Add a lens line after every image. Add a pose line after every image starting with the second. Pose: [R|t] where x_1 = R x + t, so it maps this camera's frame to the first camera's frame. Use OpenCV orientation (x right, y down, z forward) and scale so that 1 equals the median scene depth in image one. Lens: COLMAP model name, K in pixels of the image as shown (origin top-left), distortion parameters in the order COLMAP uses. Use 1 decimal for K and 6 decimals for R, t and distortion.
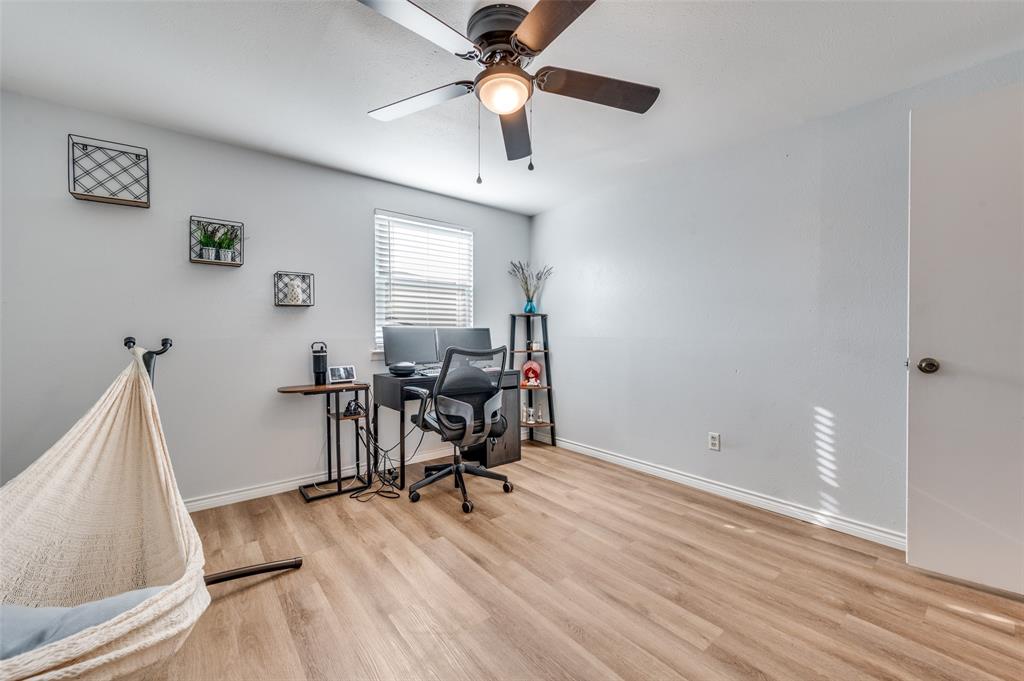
lens RADIAL K [[404.0, 0, 513.6], [0, 404.0, 338.8], [0, 0, 1]] dist [0.003261, -0.000894]
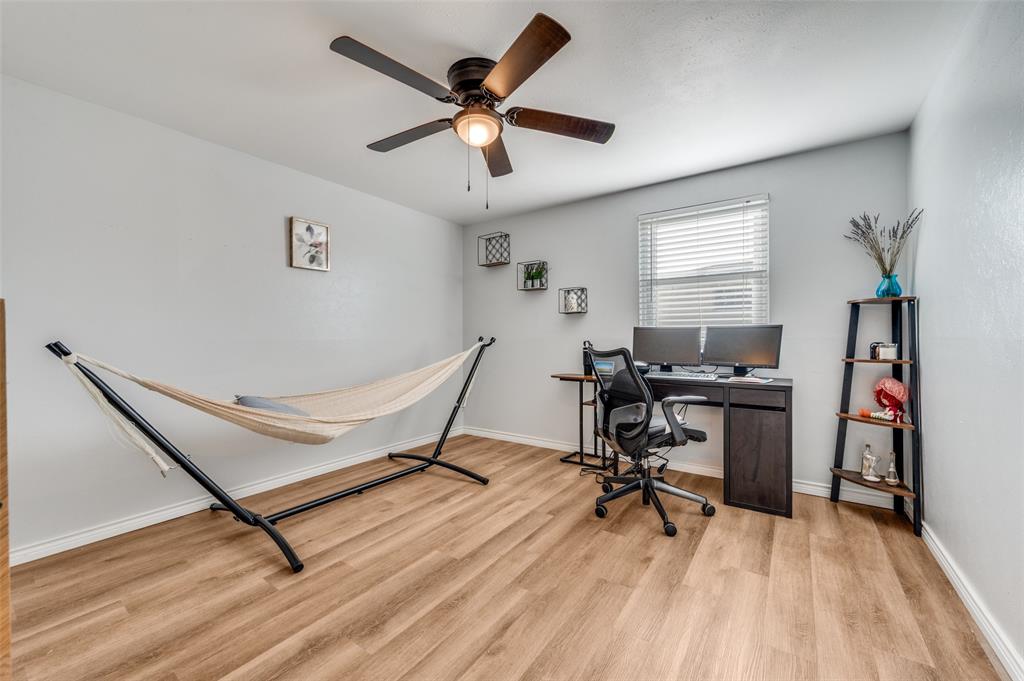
lens RADIAL K [[404.0, 0, 522.8], [0, 404.0, 339.8], [0, 0, 1]] dist [0.003261, -0.000894]
pose [[0.285635, 0.005829, -0.958321, 0.725532], [-0.006803, 0.999969, 0.004055, 0.001520], [0.958314, 0.005361, 0.285666, 0.504630]]
